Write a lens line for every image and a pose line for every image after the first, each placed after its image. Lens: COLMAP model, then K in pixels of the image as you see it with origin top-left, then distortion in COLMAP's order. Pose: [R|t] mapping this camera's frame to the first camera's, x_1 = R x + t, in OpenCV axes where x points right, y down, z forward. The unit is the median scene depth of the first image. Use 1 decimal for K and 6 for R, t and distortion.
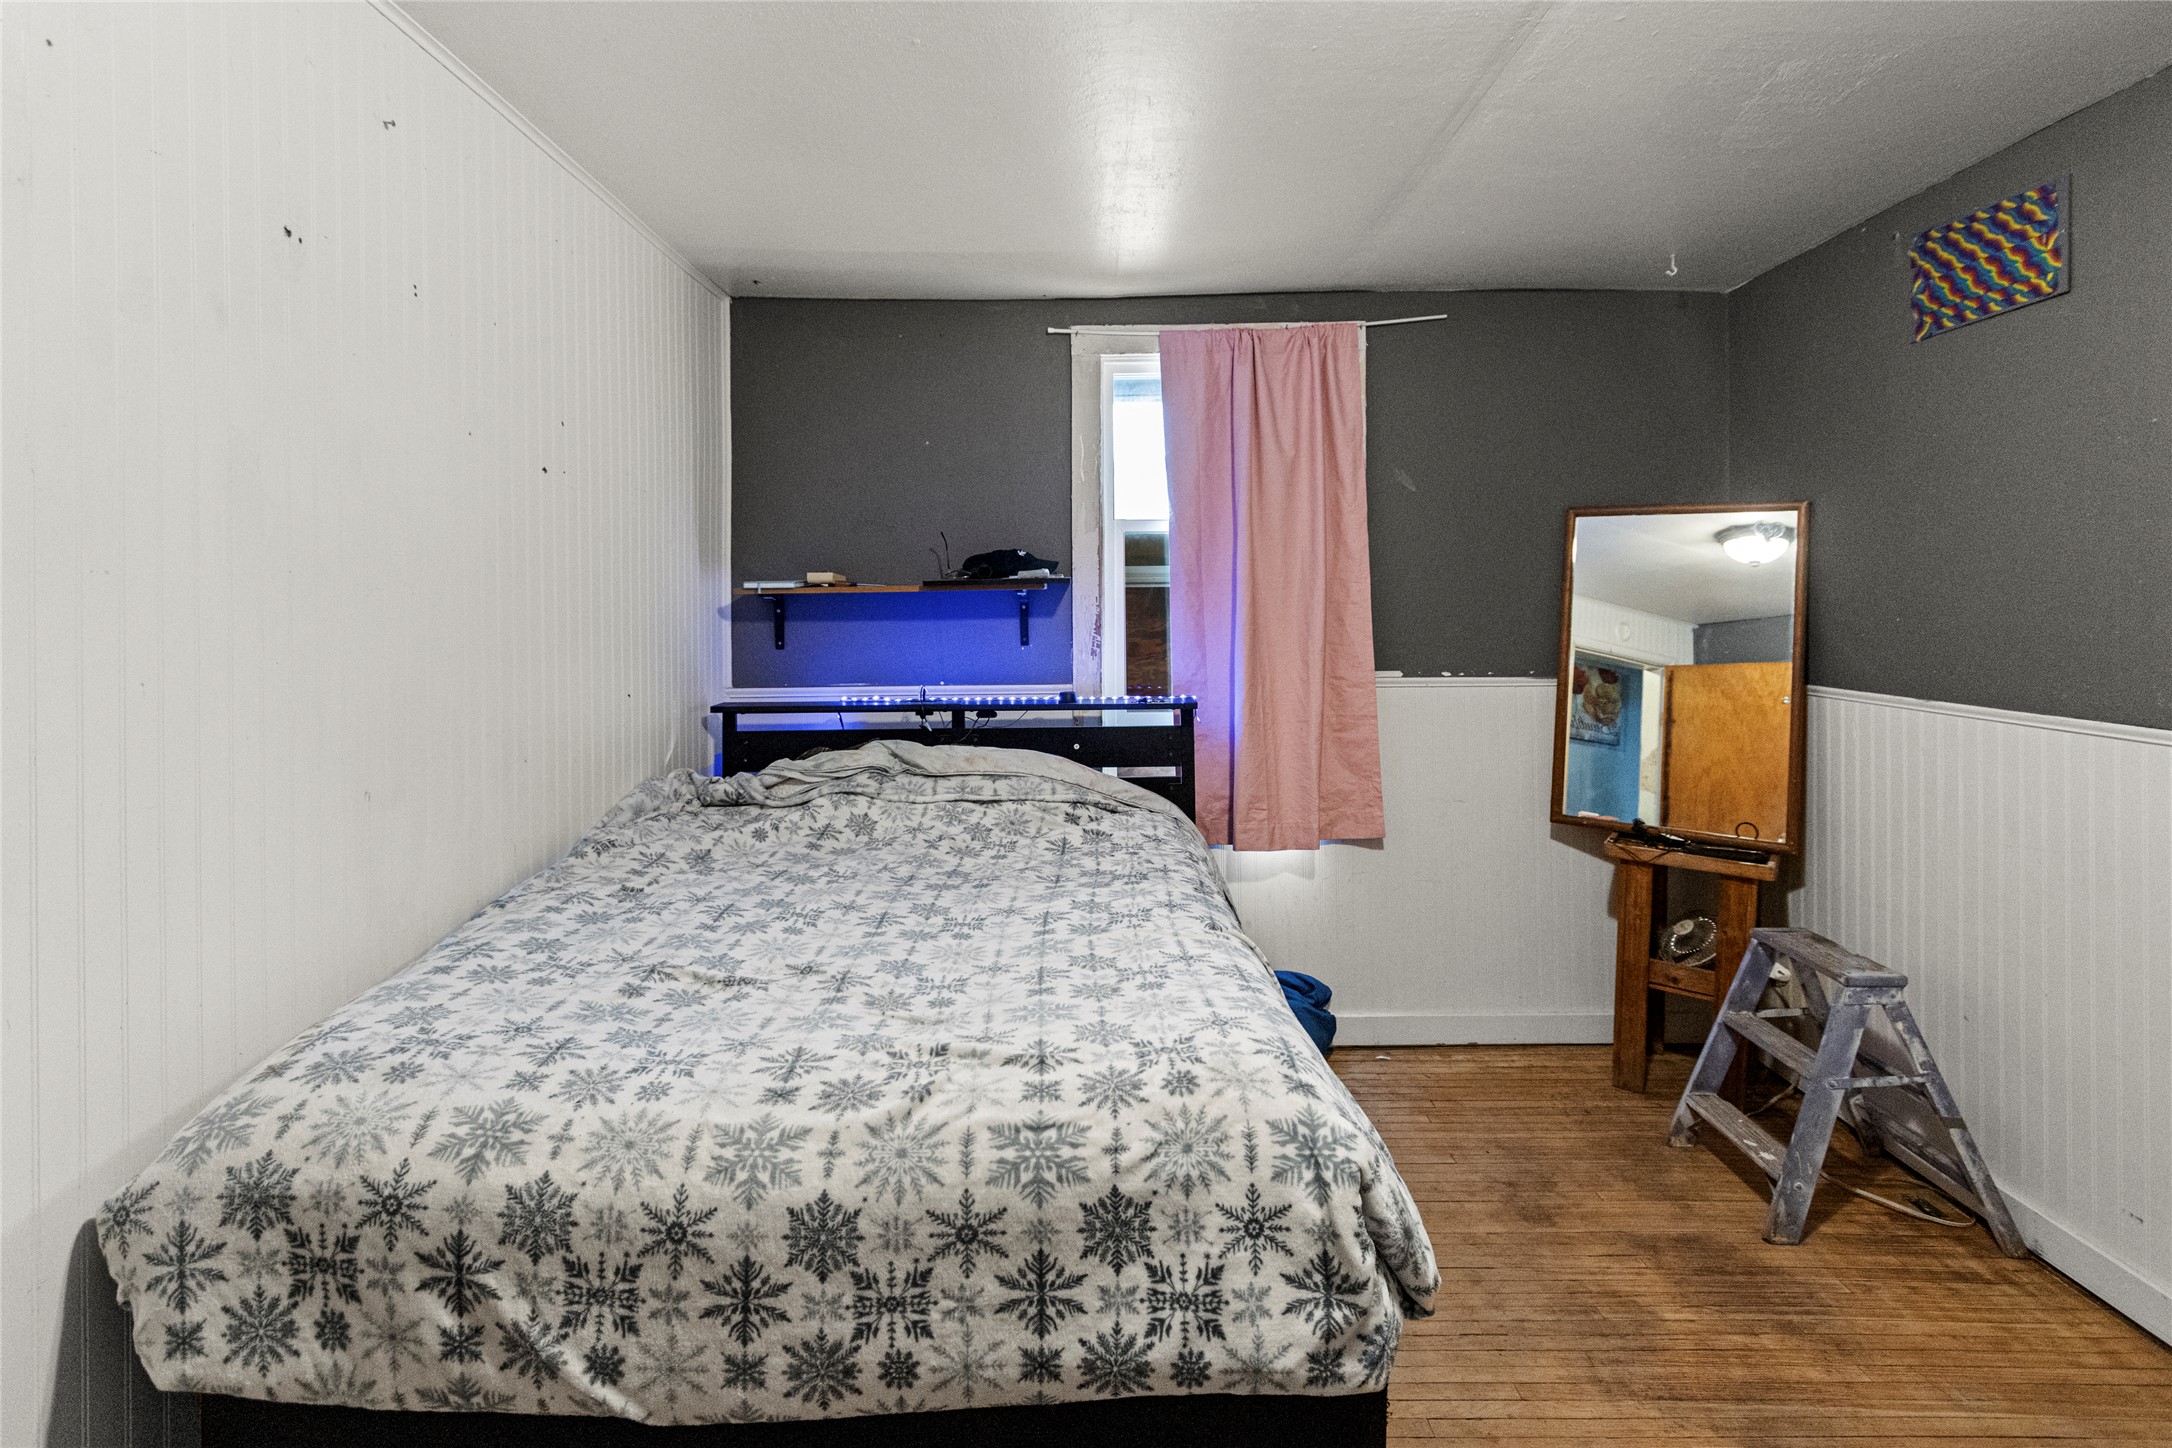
lens RADIAL K [[1039.6, 0, 1077.4], [0, 1039.6, 607.5], [0, 0, 1]] dist [0.010984, -0.003517]
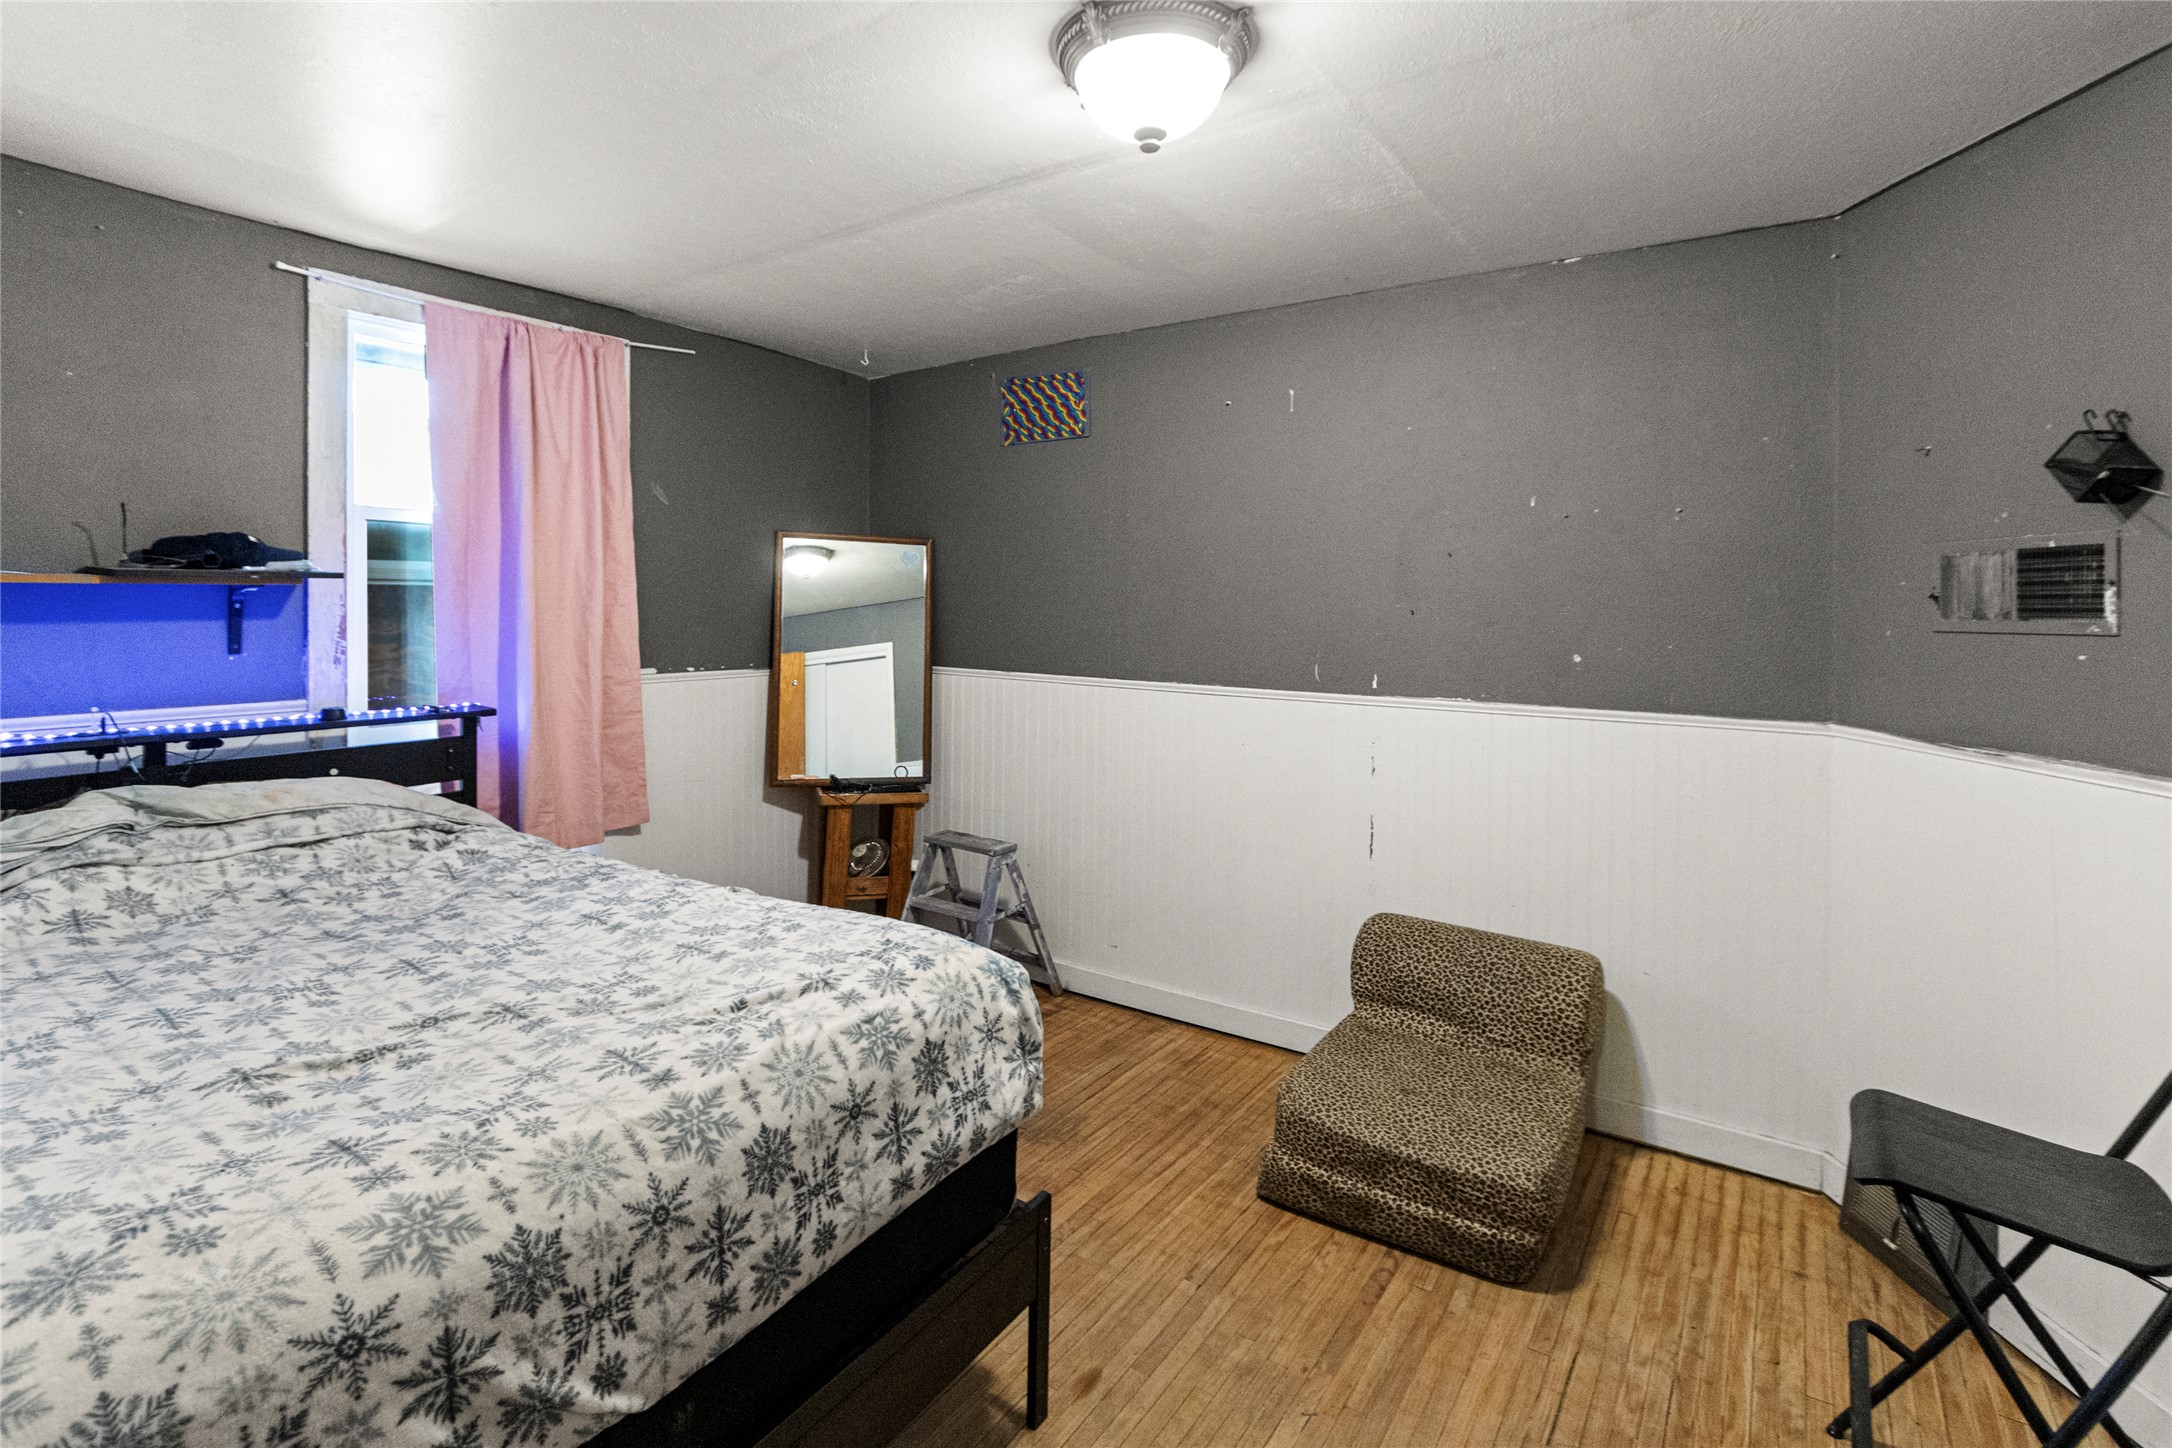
lens RADIAL K [[1039.6, 0, 1077.4], [0, 1039.6, 607.5], [0, 0, 1]] dist [0.010984, -0.003517]
pose [[0.554235, 0.010538, 0.832293, -0.998183], [-0.011705, 0.999920, -0.004865, -0.007348], [-0.832278, -0.007046, 0.554314, 0.078147]]
